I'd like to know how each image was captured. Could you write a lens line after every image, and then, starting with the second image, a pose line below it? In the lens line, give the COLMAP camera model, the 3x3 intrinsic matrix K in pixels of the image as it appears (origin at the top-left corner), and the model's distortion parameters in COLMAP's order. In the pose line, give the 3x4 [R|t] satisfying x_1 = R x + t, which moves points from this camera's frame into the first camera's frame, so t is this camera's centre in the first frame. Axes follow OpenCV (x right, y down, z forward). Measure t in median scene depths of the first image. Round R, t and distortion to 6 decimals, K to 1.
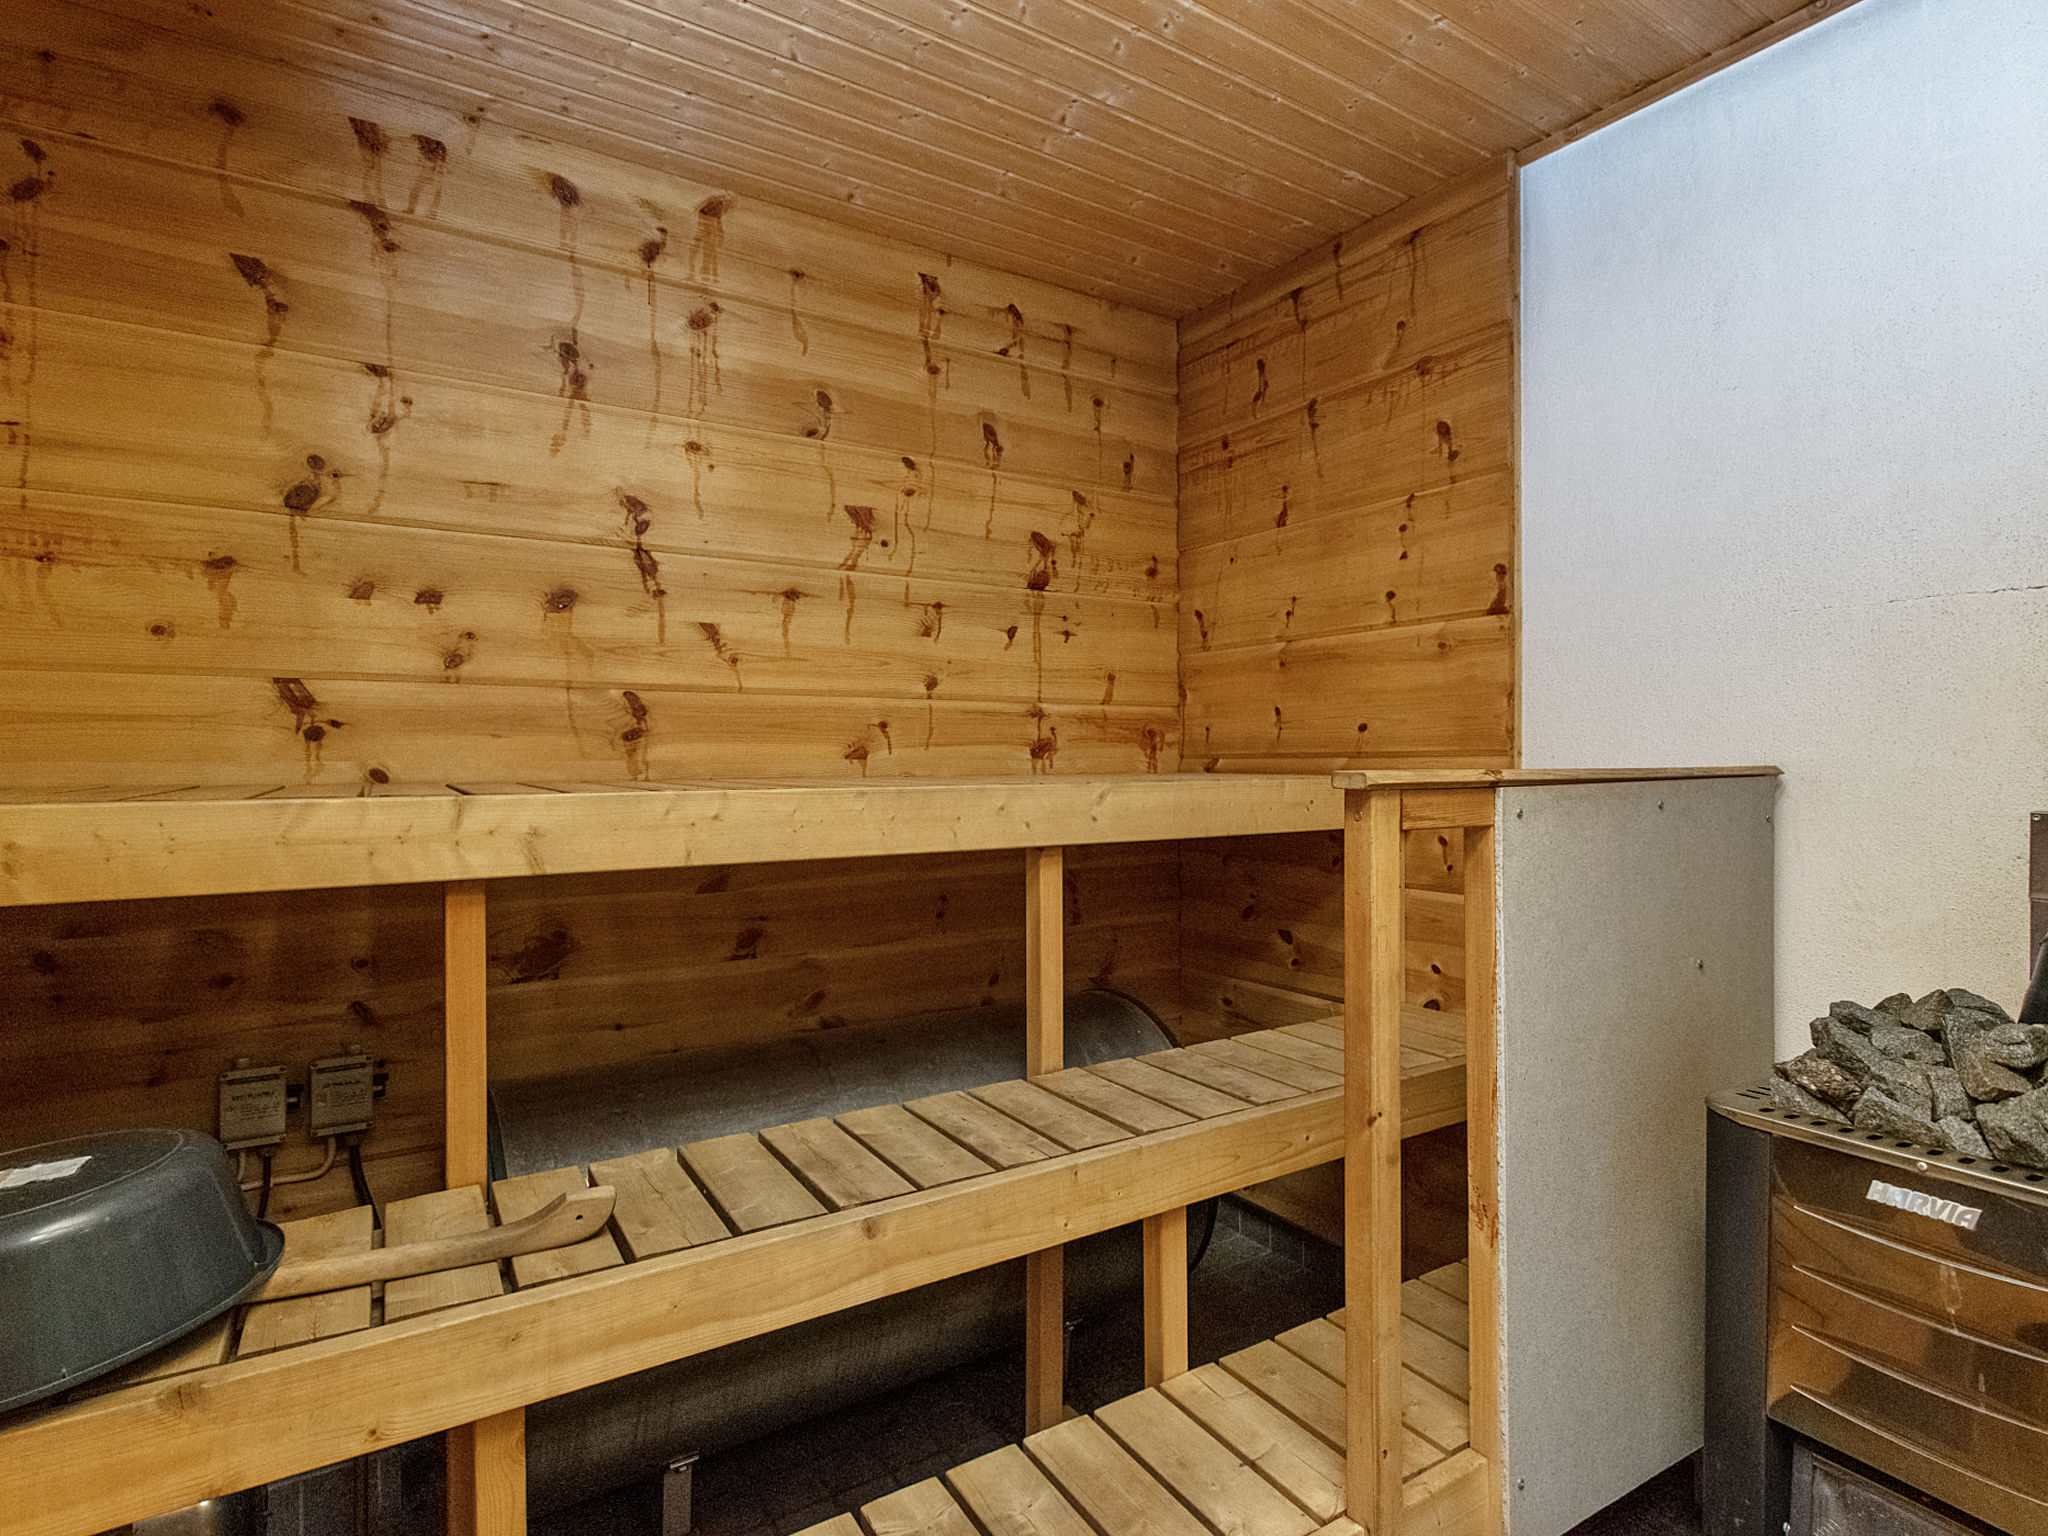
lens RADIAL K [[1027.7, 0, 1023.0], [0, 1027.7, 760.4], [0, 0, 1]] dist [0.000078, 0.000450]
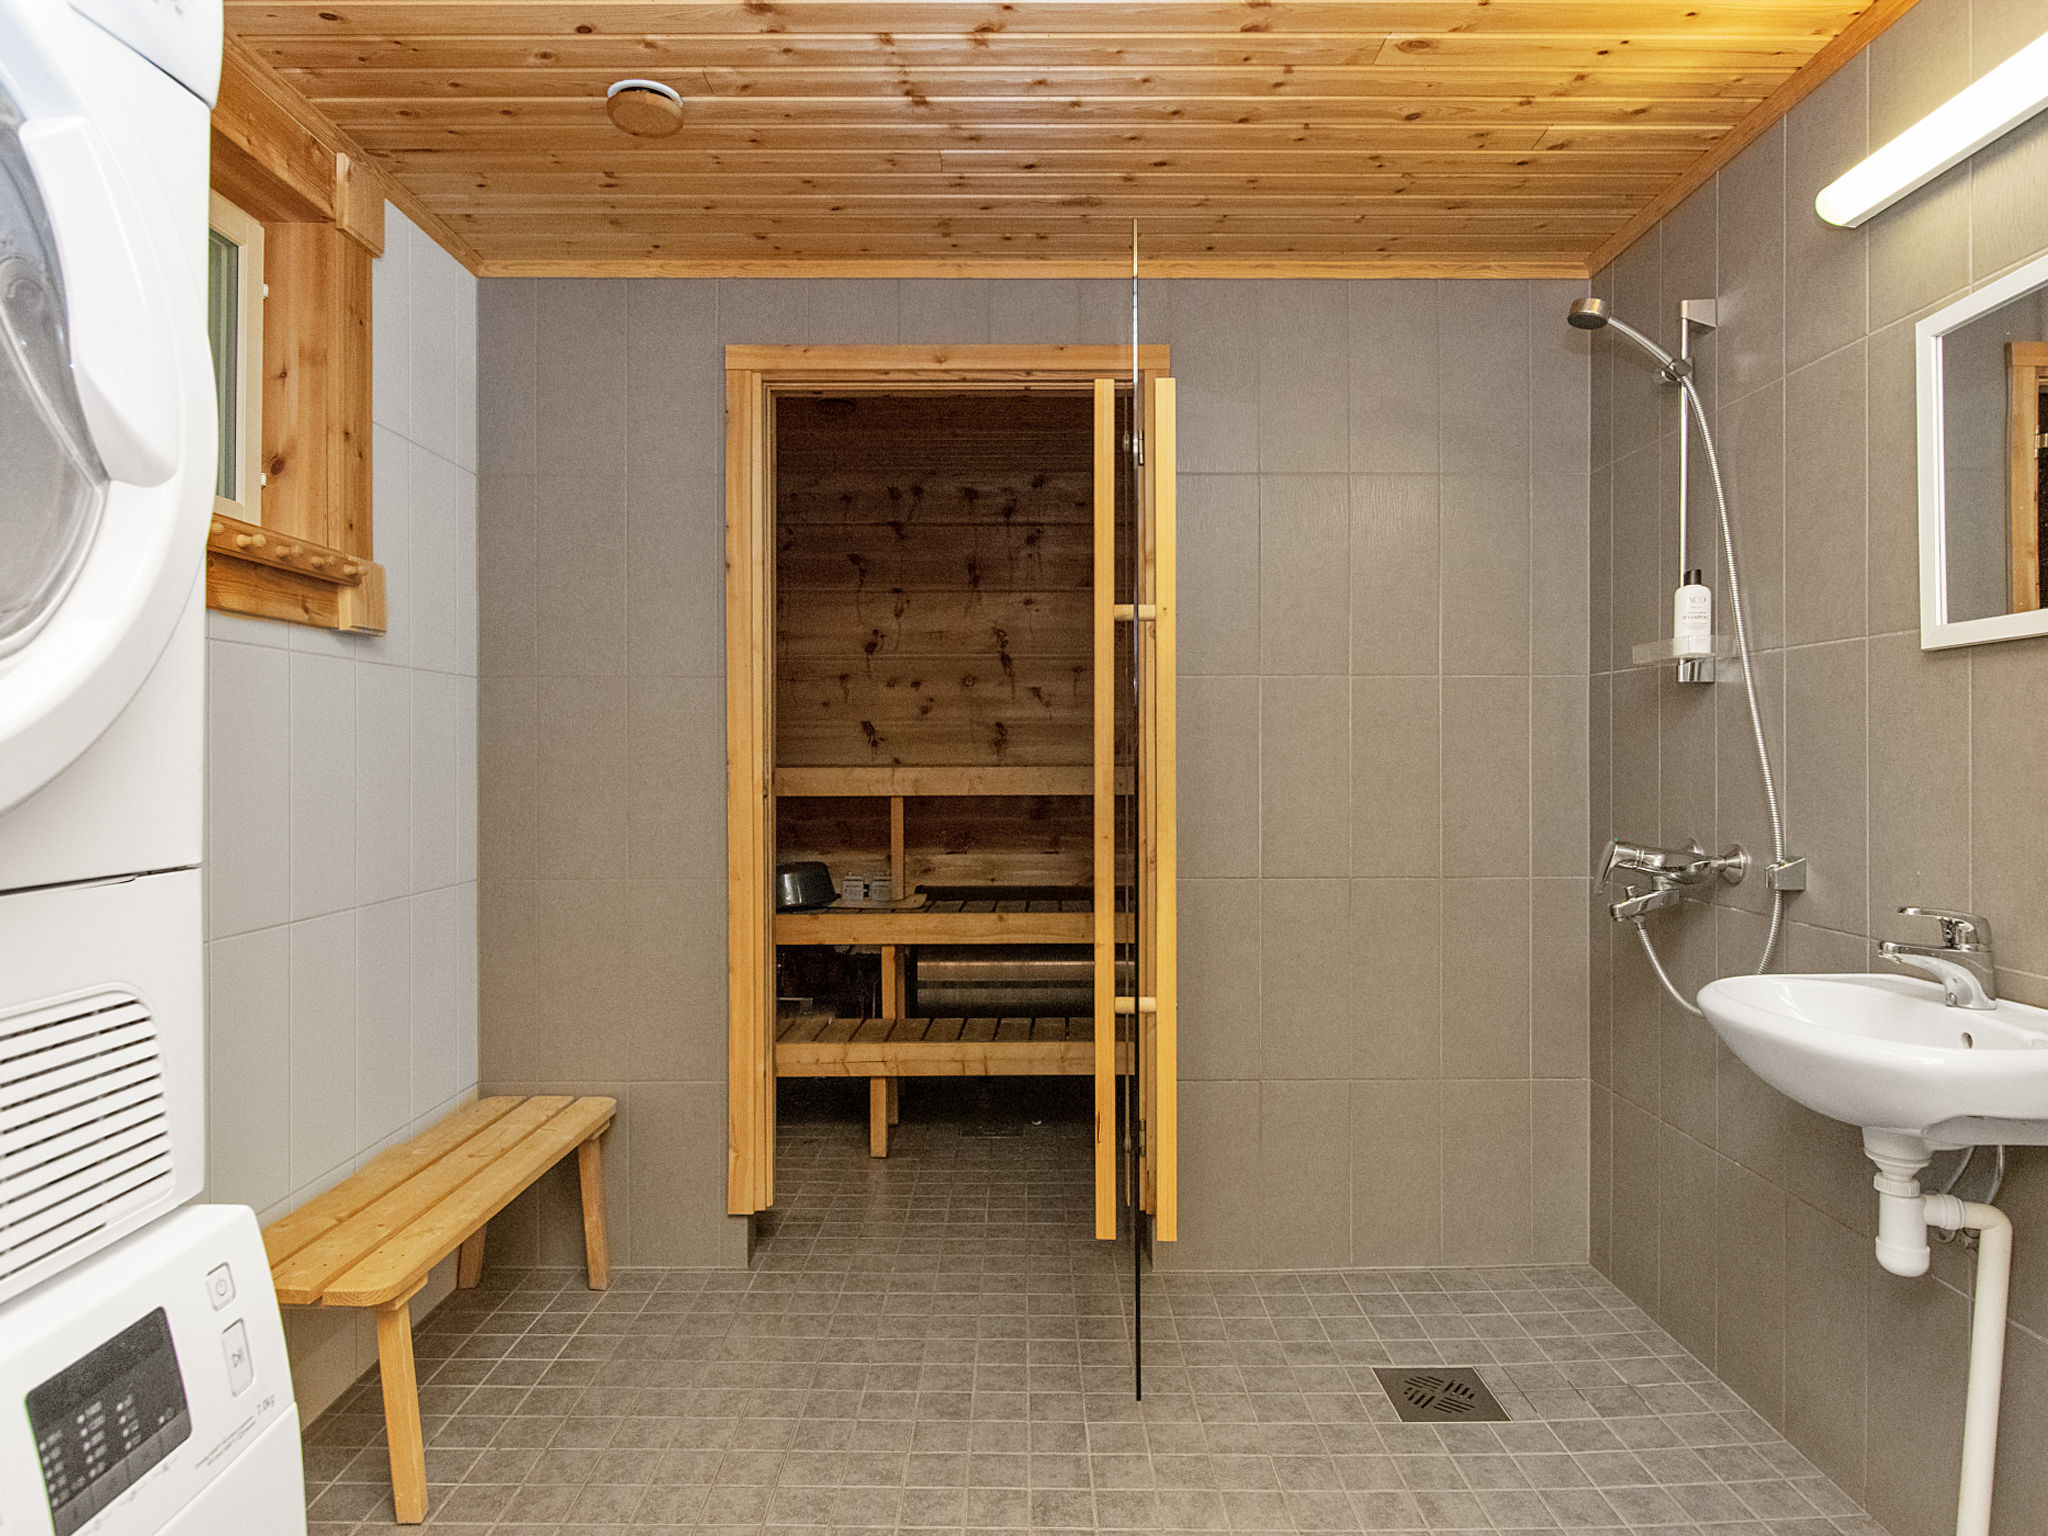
lens RADIAL K [[1277.4, 0, 1023.5], [0, 1277.4, 767.4], [0, 0, 1]] dist [-0.032201, -0.002136]
pose [[0.855045, 0.003354, -0.518543, 1.110907], [-0.004066, 0.999992, -0.000236, 0.028631], [0.518538, 0.002311, 0.855052, -1.321010]]
